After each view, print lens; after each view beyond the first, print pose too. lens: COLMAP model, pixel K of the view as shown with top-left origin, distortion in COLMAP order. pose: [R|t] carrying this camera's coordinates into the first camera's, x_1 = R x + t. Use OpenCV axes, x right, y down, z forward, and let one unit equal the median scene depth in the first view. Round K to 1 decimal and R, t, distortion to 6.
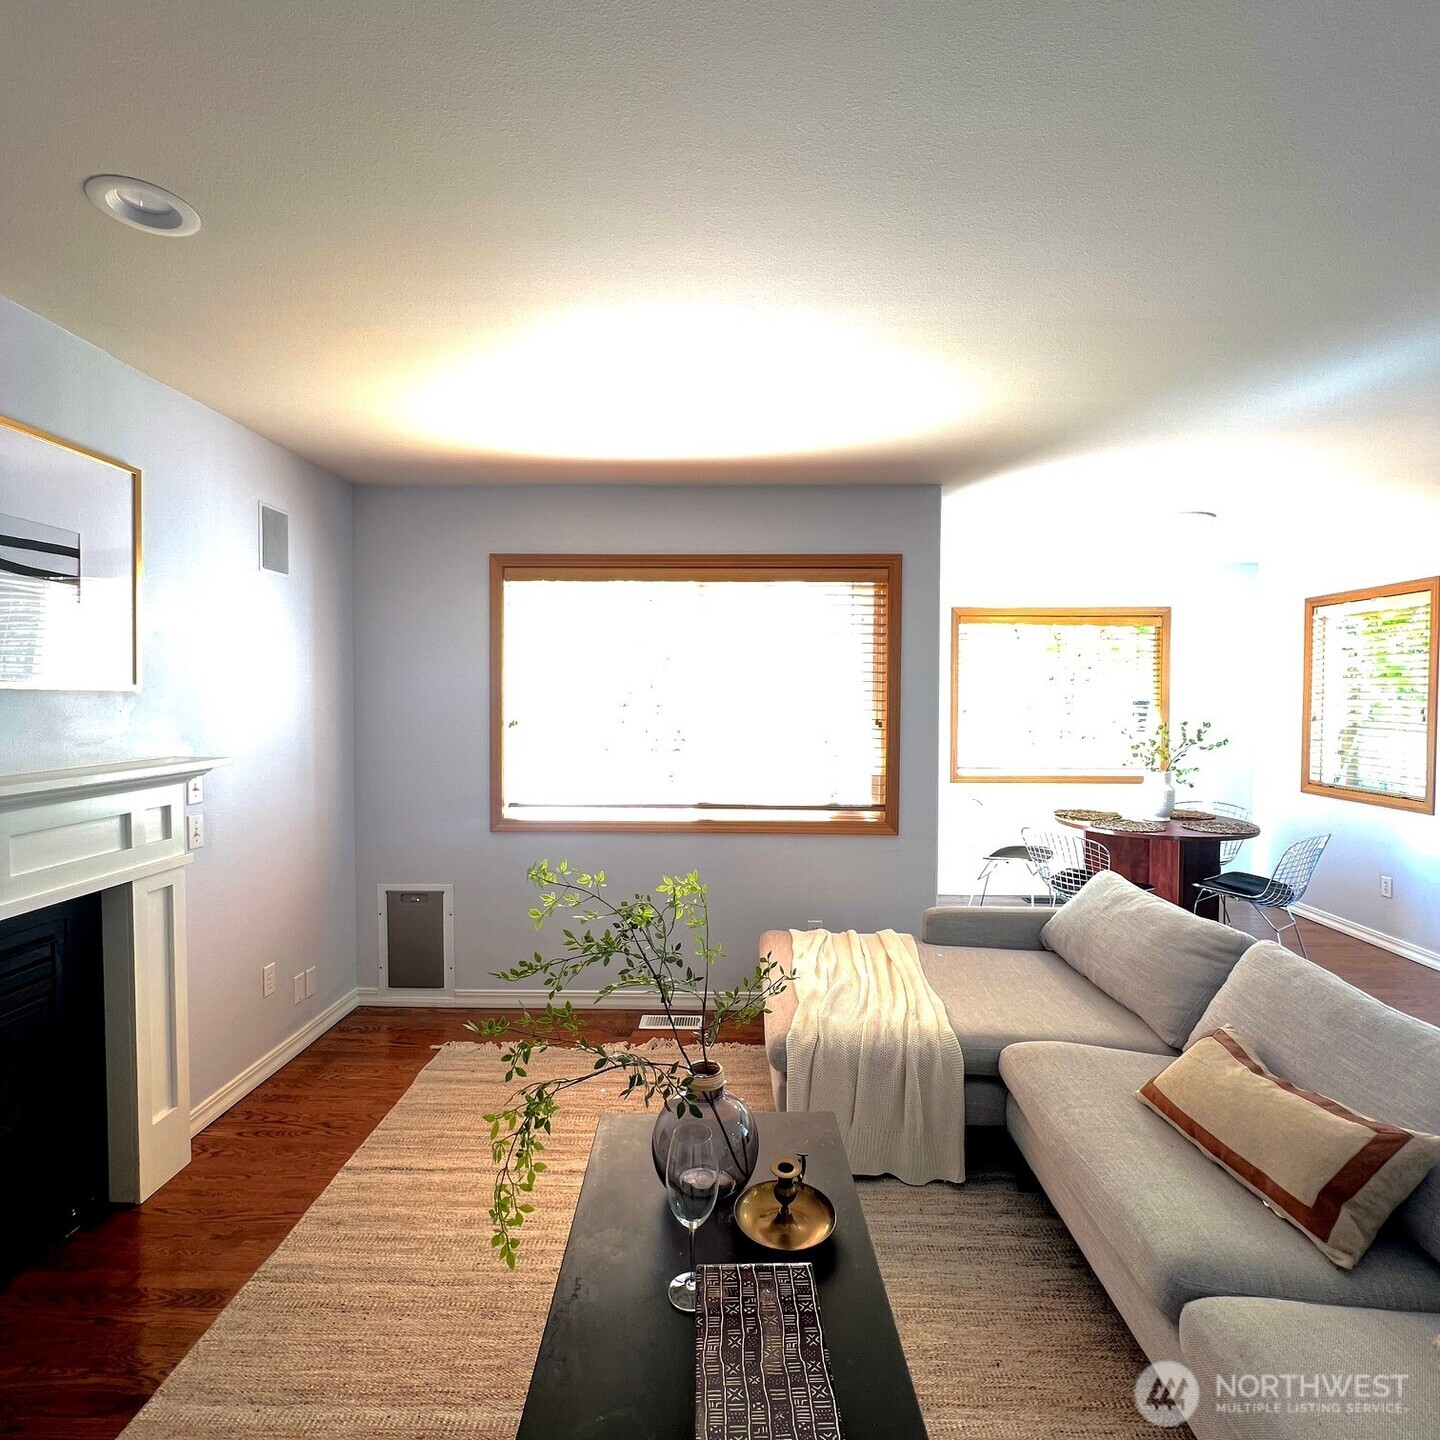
lens RADIAL K [[774.2, 0, 722.6], [0, 774.2, 720.3], [0, 0, 1]] dist [-0.000914, 0.001839]
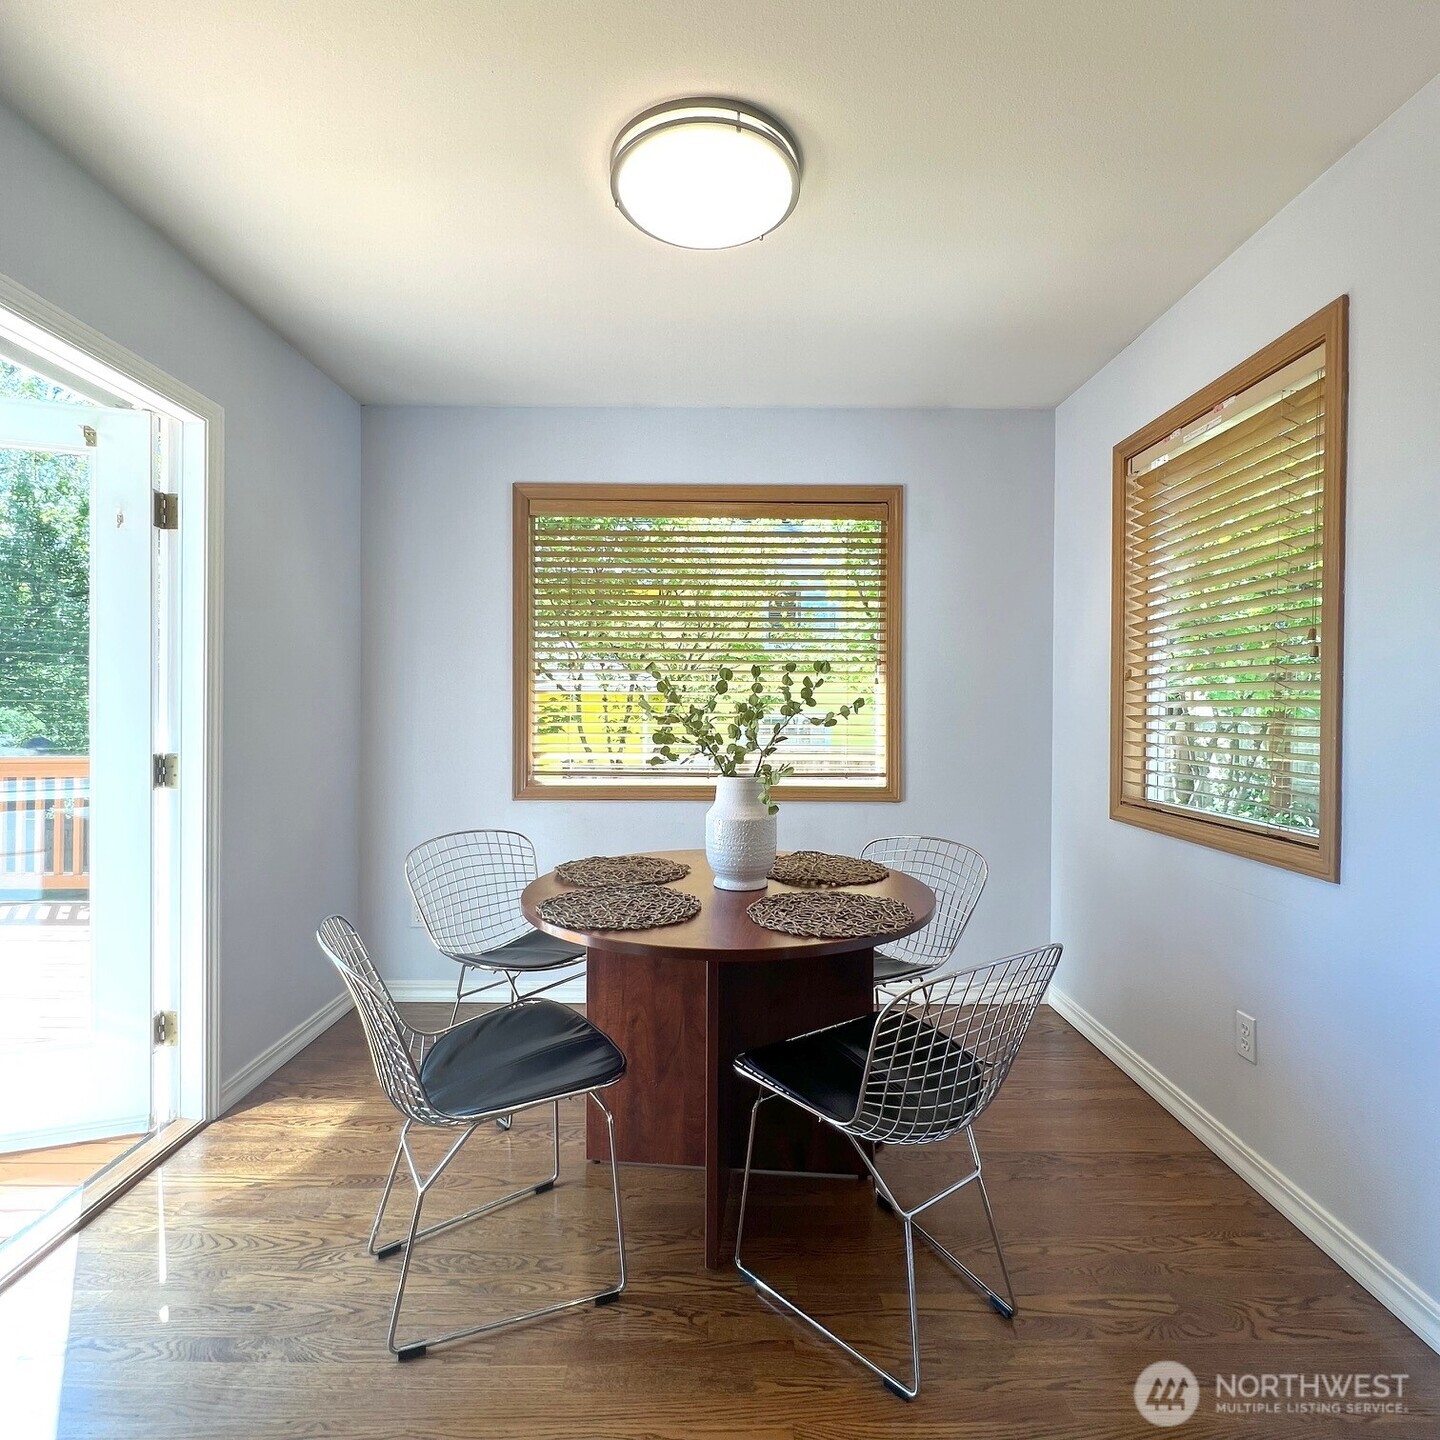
lens RADIAL K [[774.2, 0, 715.3], [0, 774.2, 714.8], [0, 0, 1]] dist [-0.000914, 0.001839]
pose [[0.999829, 0.006146, 0.017424, 0.556263], [-0.005769, 0.999750, -0.021613, 0.041828], [-0.017552, 0.021509, 0.999615, 0.569930]]
